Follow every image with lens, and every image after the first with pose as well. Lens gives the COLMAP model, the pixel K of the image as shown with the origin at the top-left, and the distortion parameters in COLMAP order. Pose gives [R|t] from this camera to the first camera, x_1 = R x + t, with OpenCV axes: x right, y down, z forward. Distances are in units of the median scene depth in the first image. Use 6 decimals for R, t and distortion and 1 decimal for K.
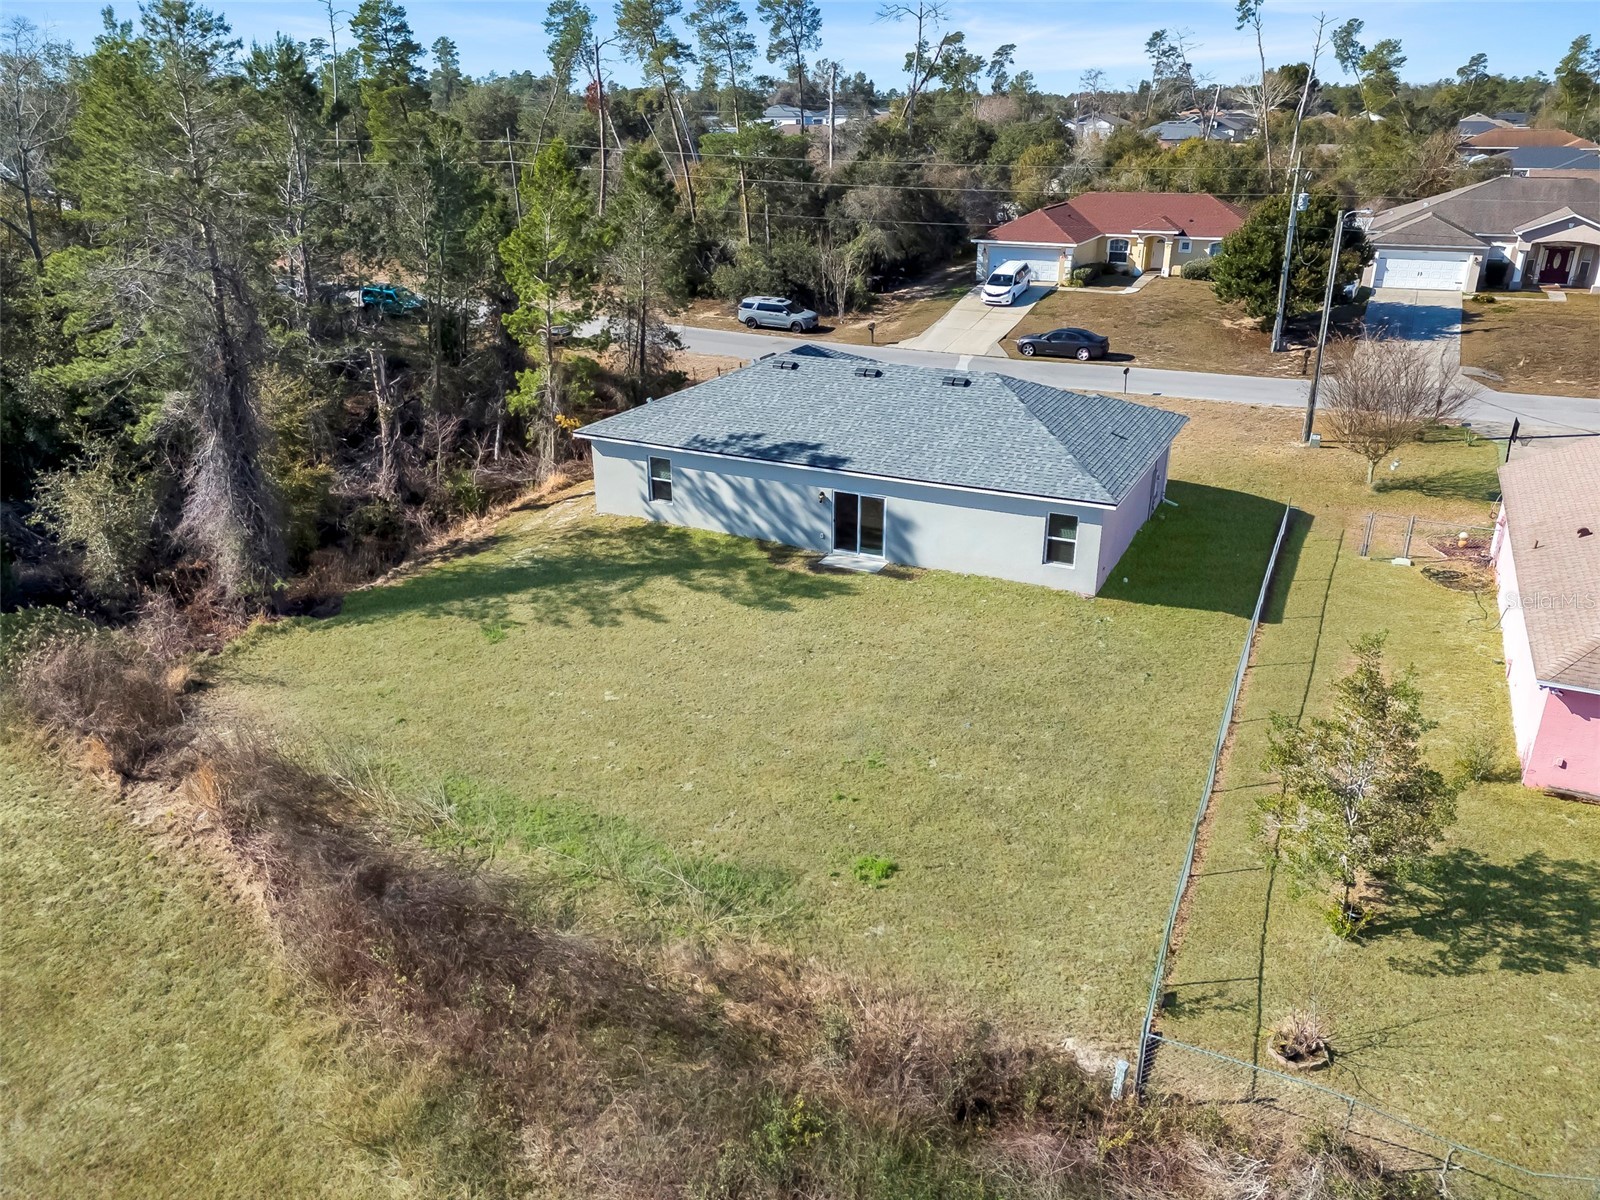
lens RADIAL K [[1179.7, 0, 806.5], [0, 1179.7, 596.2], [0, 0, 1]] dist [0.070048, -0.058802]
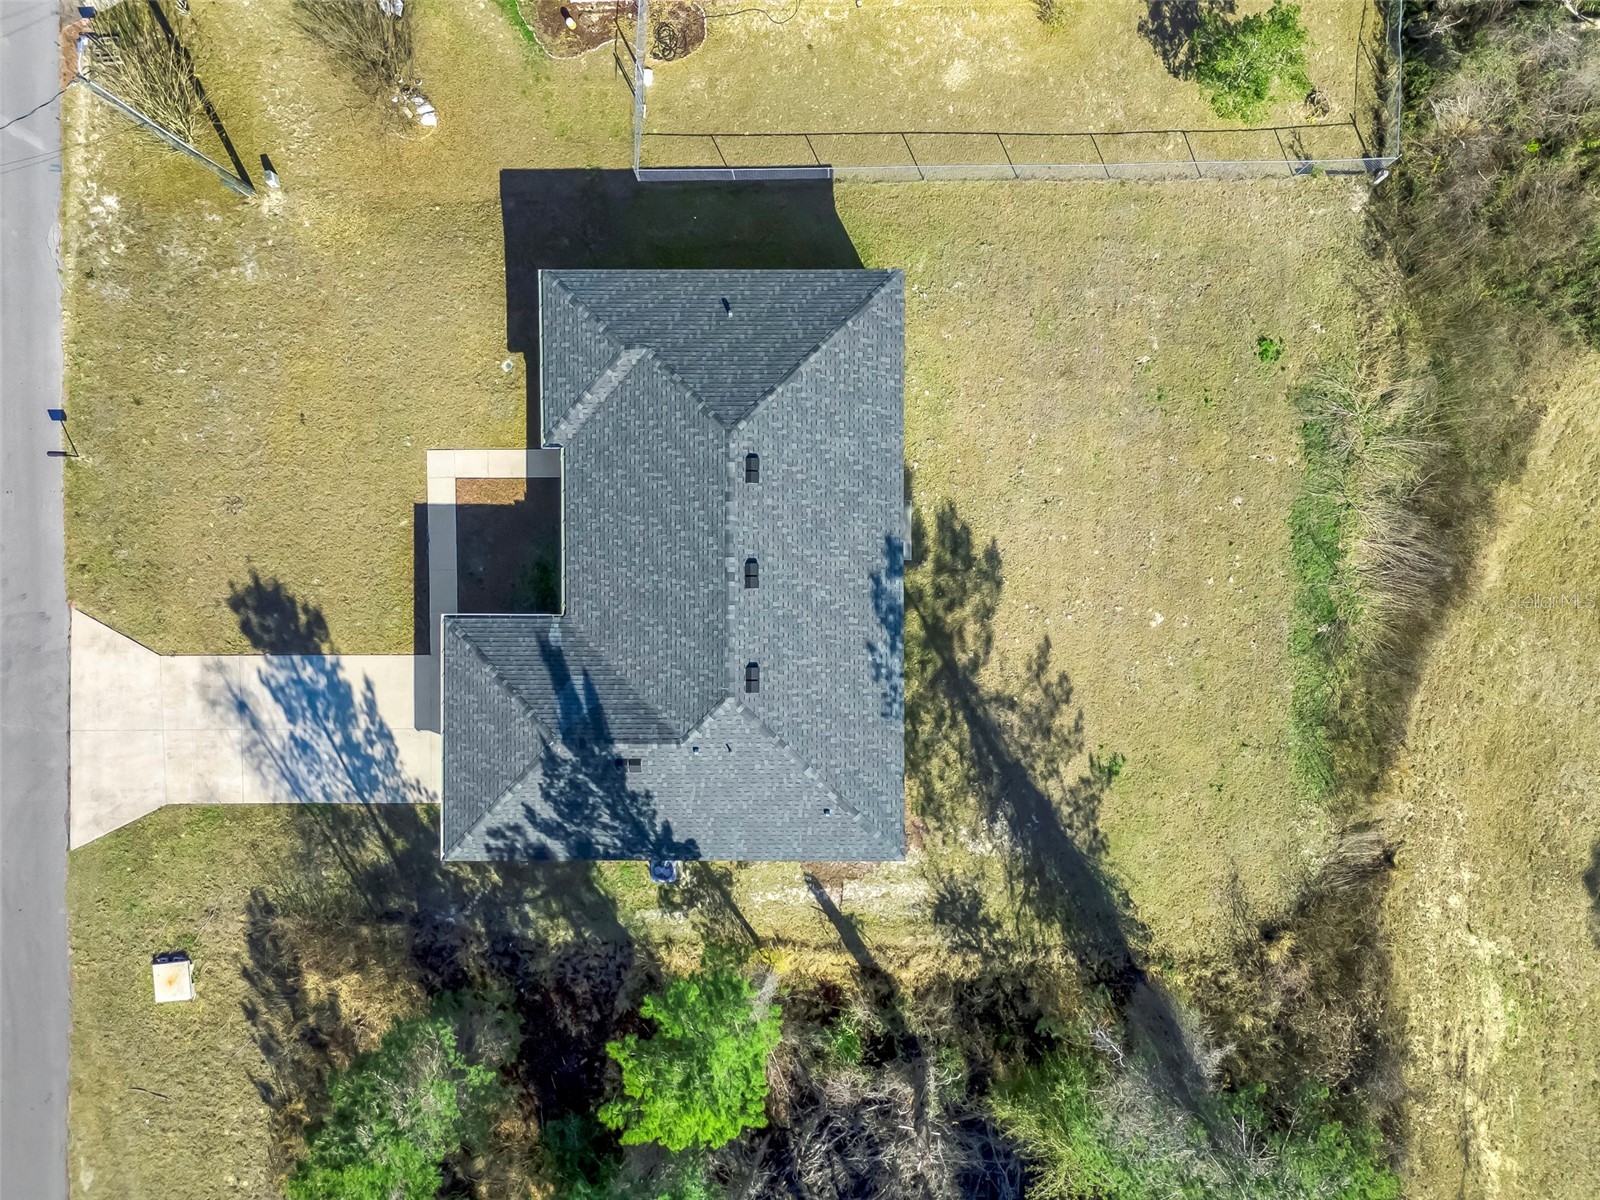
lens RADIAL K [[1179.7, 0, 806.5], [0, 1179.7, 596.2], [0, 0, 1]] dist [0.070048, -0.058802]
pose [[-0.438860, -0.898535, 0.006093, 0.013759], [0.349627, -0.164509, 0.922333, -1.012590], [-0.827746, 0.406905, 0.386349, 0.652618]]
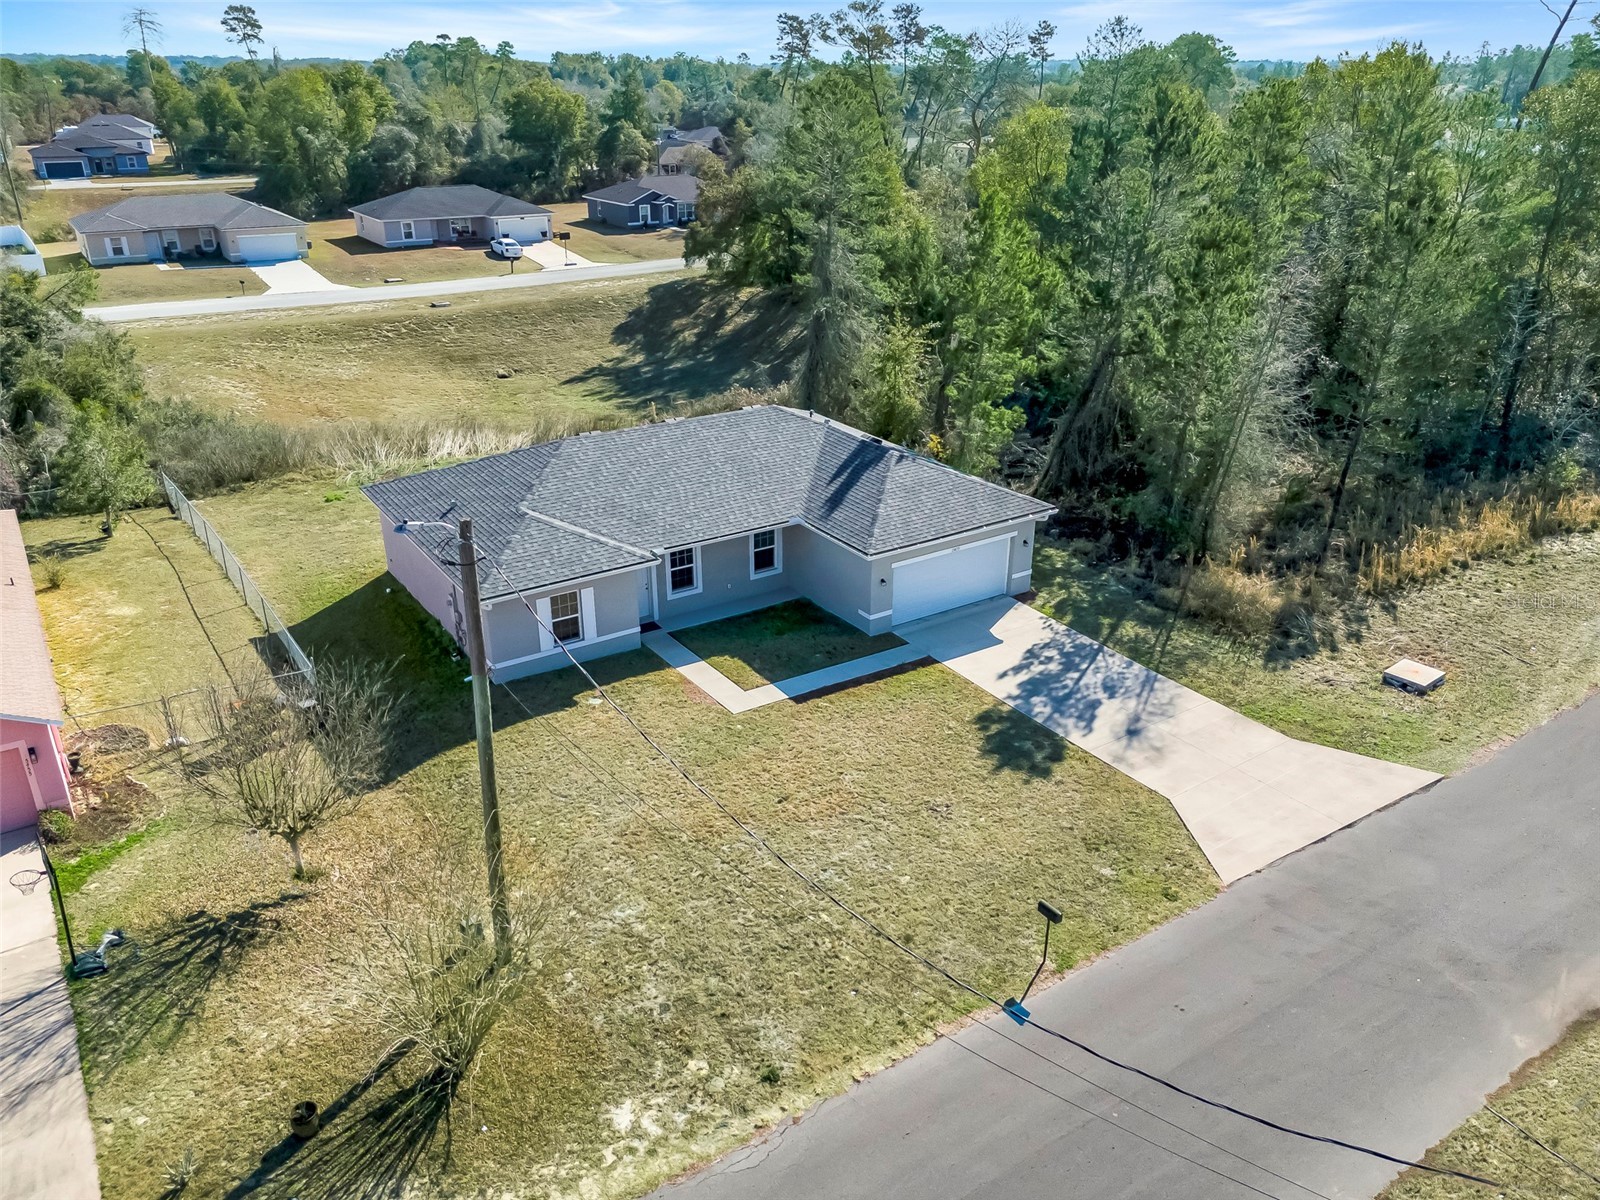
lens RADIAL K [[1179.7, 0, 806.5], [0, 1179.7, 596.2], [0, 0, 1]] dist [0.070048, -0.058802]
pose [[-0.502957, 0.355136, -0.787980, 0.882078], [-0.318261, 0.771531, 0.550863, -0.688890], [0.803582, 0.527844, -0.275021, 1.504016]]
